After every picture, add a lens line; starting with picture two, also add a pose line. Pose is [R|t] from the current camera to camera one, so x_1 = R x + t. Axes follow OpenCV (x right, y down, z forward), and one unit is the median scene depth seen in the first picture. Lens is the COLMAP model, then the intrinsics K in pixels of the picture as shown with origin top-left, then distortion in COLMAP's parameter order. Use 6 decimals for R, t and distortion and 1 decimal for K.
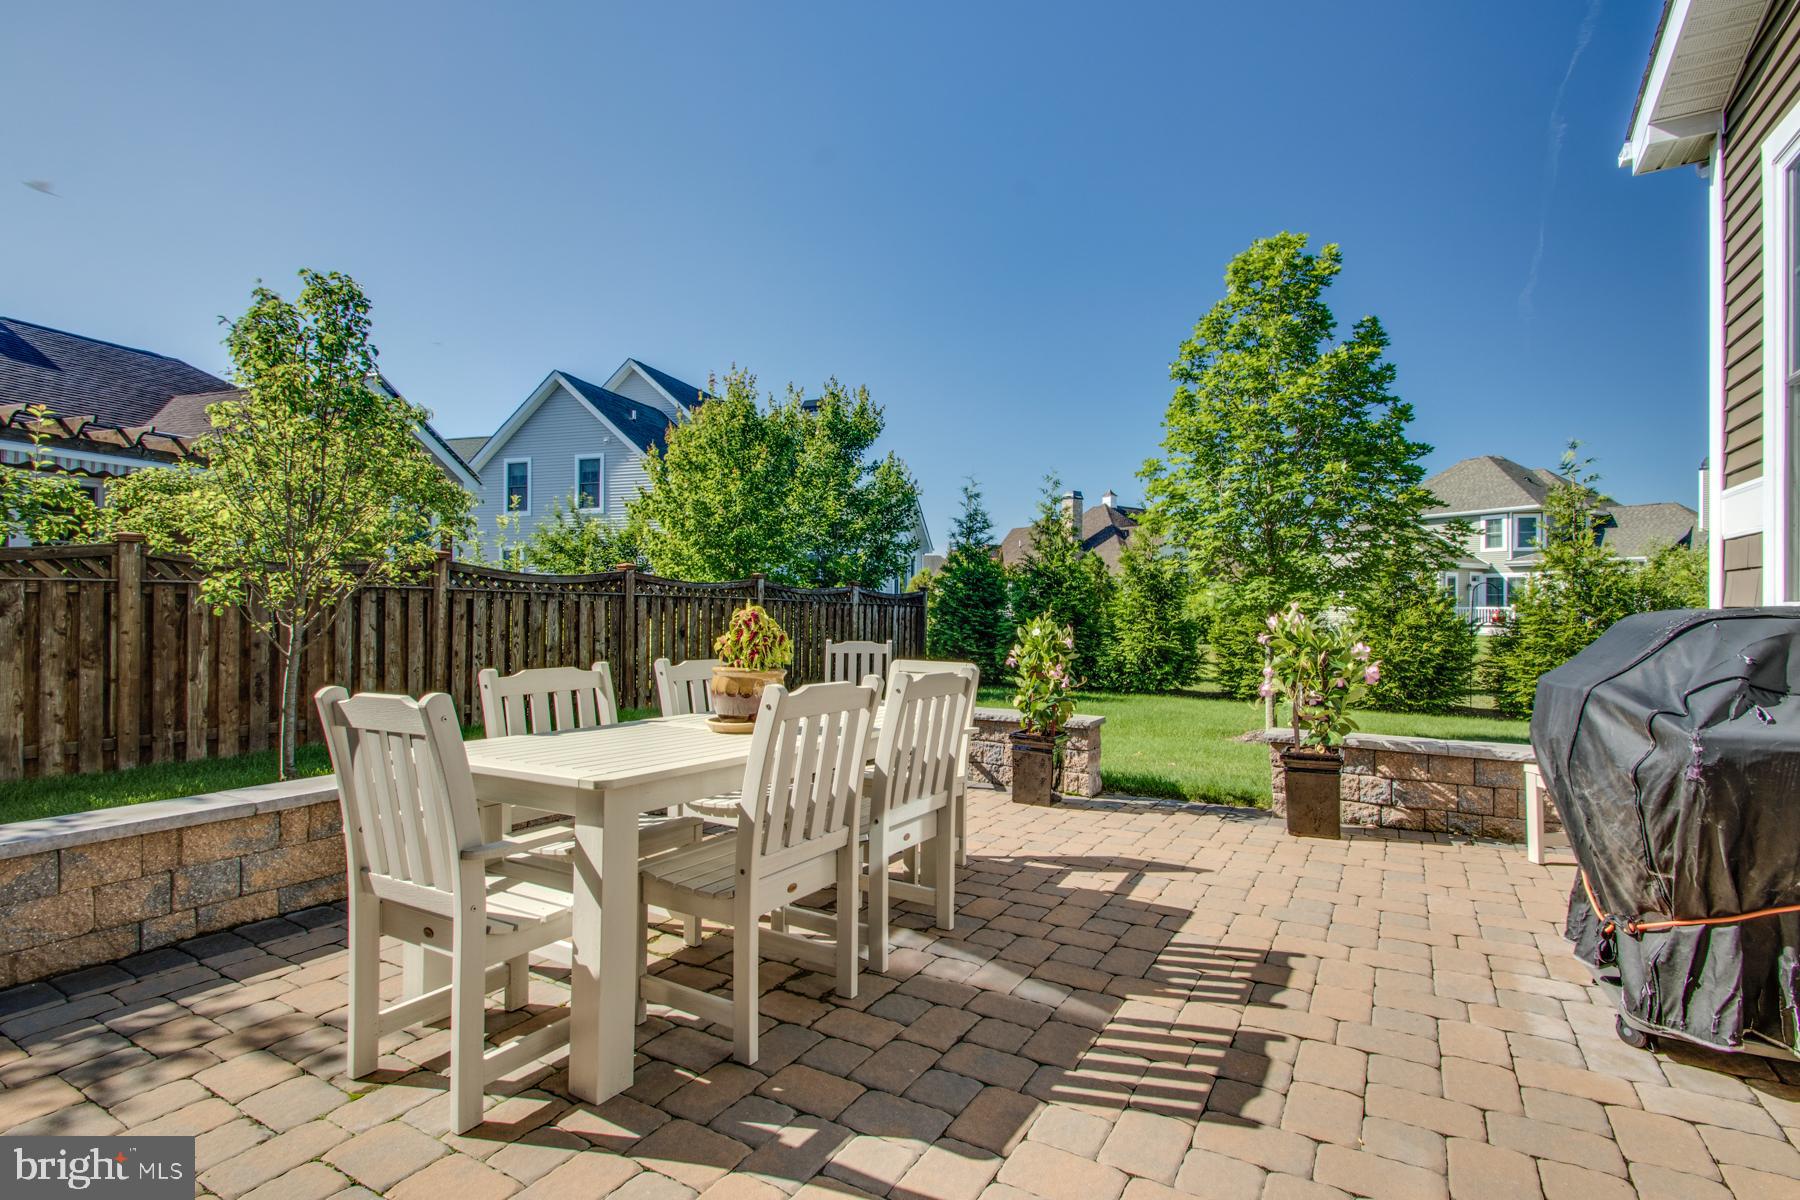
lens RADIAL K [[844.6, 0, 925.8], [0, 844.6, 632.1], [0, 0, 1]] dist [-0.002816, -0.001670]
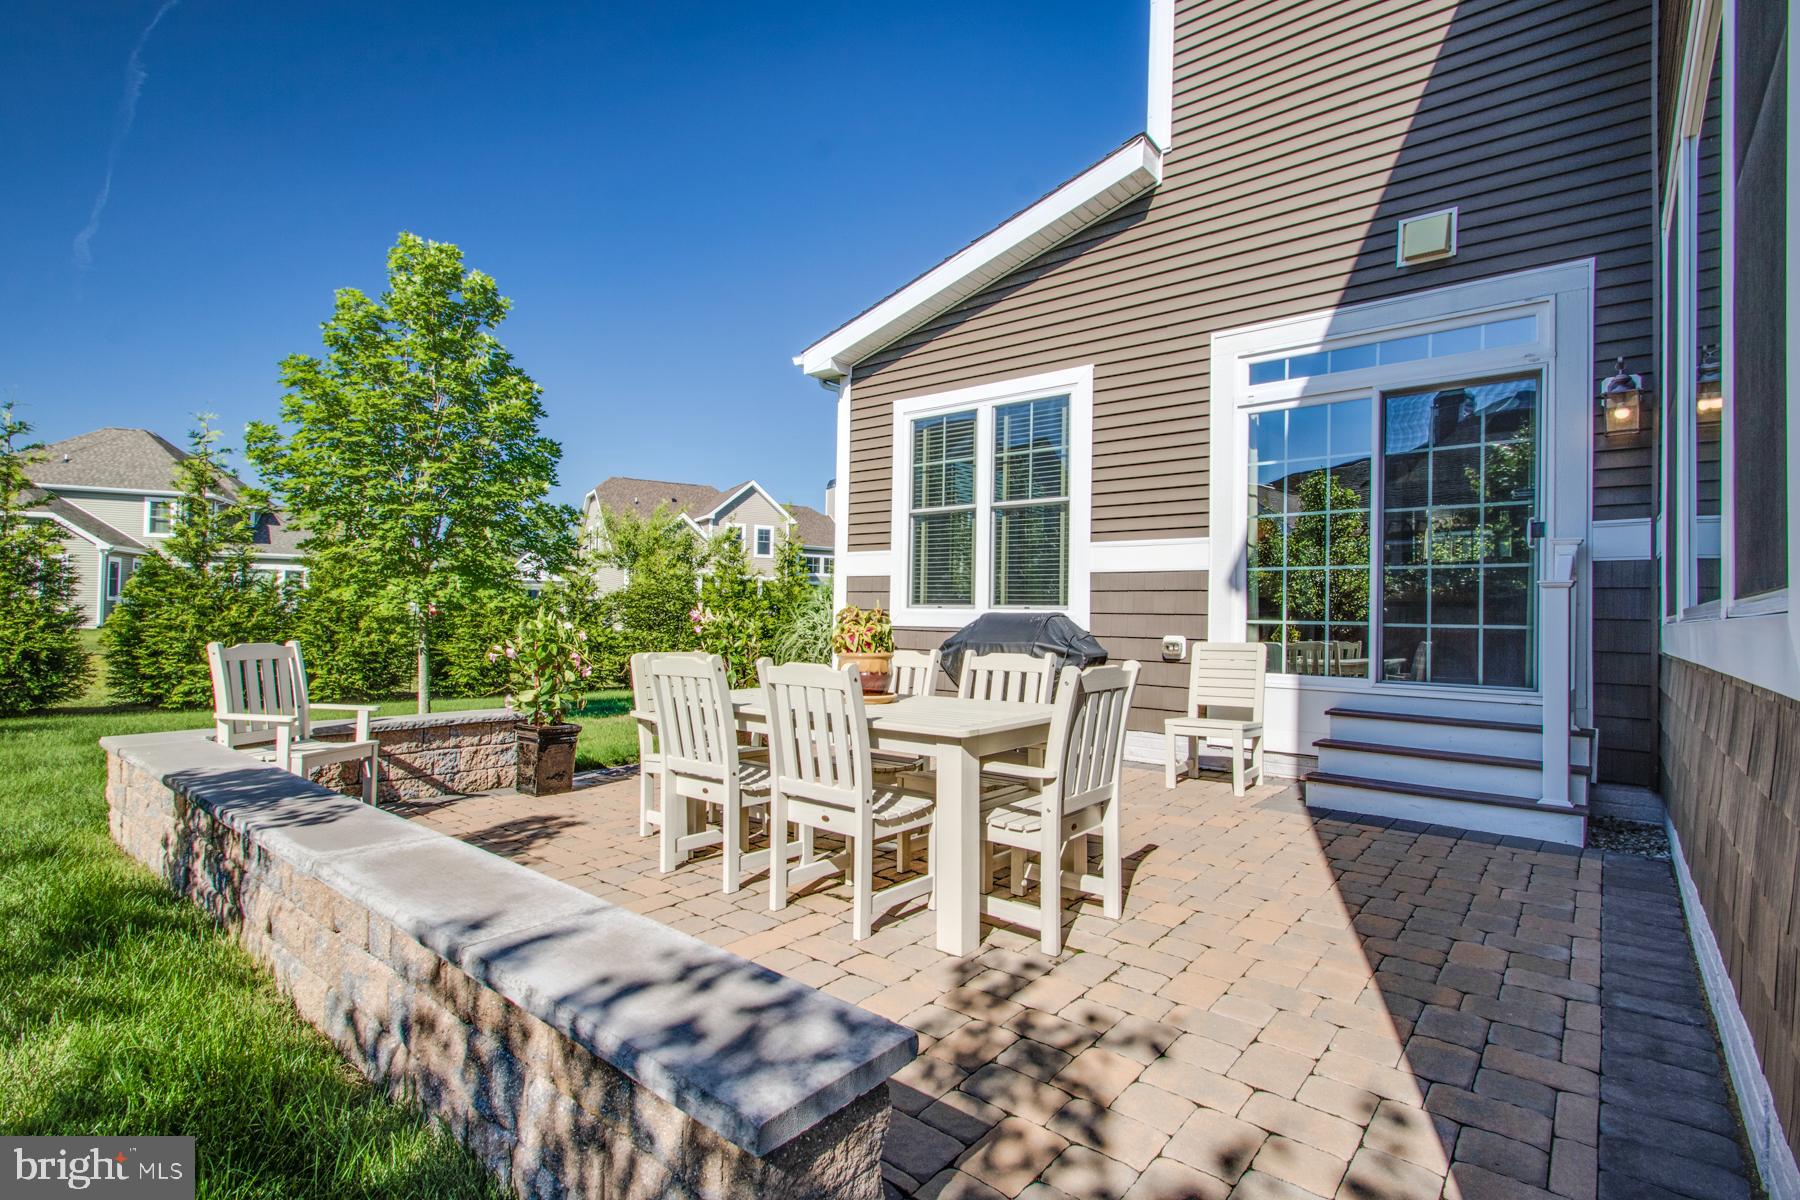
lens RADIAL K [[857.2, 0, 905.9], [0, 857.2, 599.0], [0, 0, 1]] dist [0.009670, -0.000020]
pose [[0.168201, 0.020291, 0.985544, -1.857284], [0.009425, 0.999709, -0.022192, -0.012418], [-0.985708, 0.013022, 0.167961, 0.888119]]
